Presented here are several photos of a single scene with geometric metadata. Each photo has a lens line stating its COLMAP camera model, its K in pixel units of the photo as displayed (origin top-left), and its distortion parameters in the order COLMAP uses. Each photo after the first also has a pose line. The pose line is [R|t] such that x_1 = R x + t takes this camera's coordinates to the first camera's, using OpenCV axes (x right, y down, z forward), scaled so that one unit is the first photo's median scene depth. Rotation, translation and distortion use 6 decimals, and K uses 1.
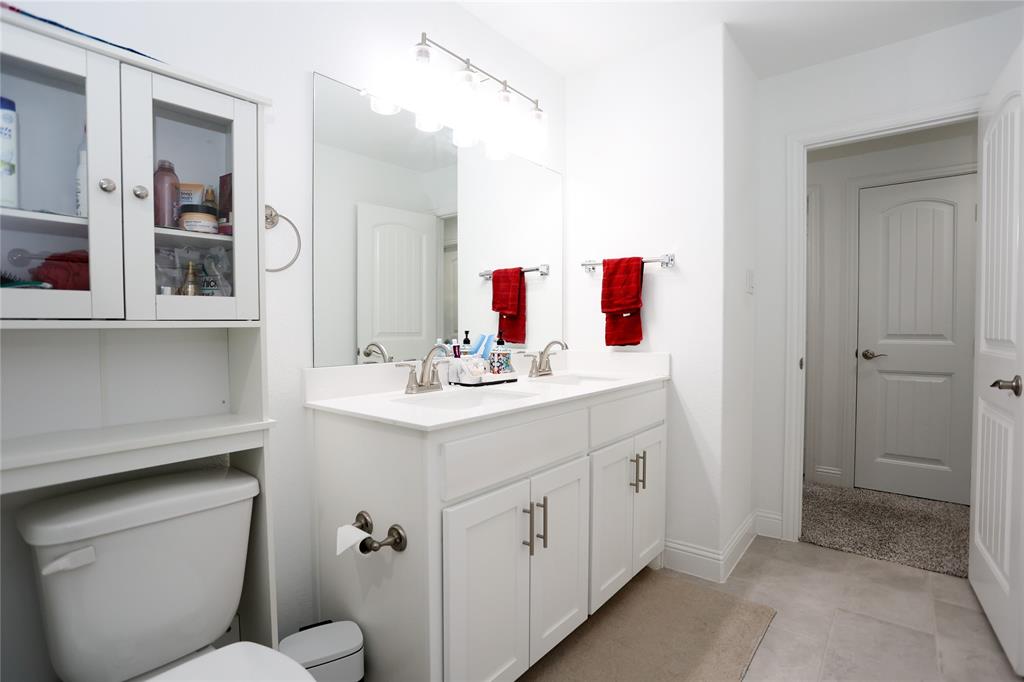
lens RADIAL K [[521.7, 0, 512.0], [0, 521.7, 341.0], [0, 0, 1]] dist [-0.021619, -0.000258]
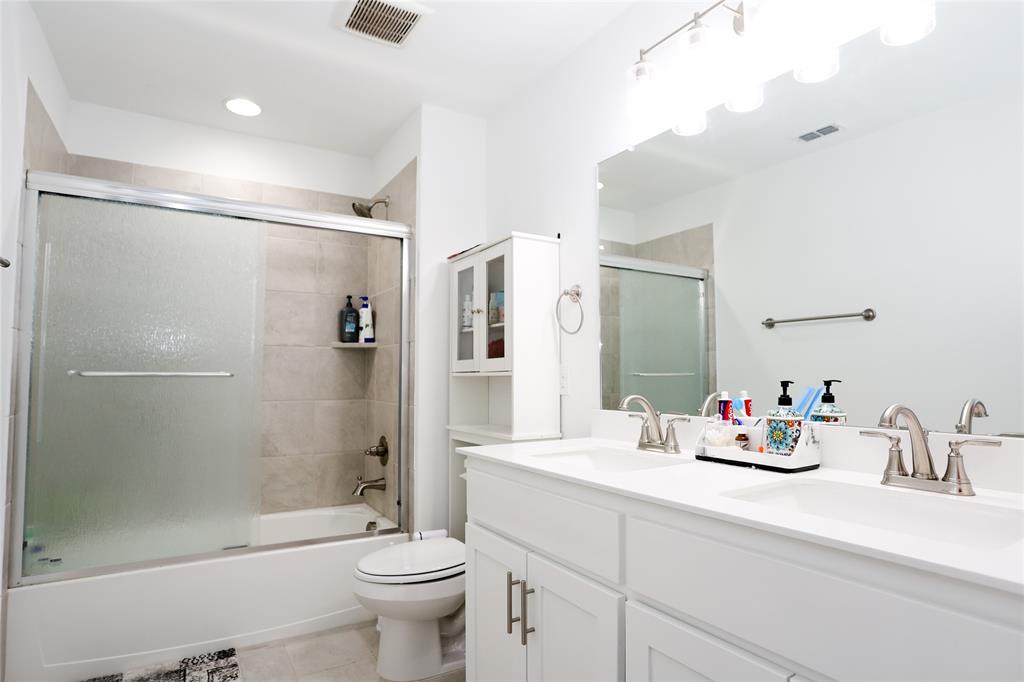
lens RADIAL K [[572.8, 0, 512.0], [0, 572.8, 341.0], [0, 0, 1]] dist [-0.000834, -0.000114]
pose [[-0.343787, -0.049128, -0.937762, 0.820278], [-0.021795, 0.998779, -0.044335, -0.036549], [0.938795, 0.005197, -0.344438, 1.123087]]
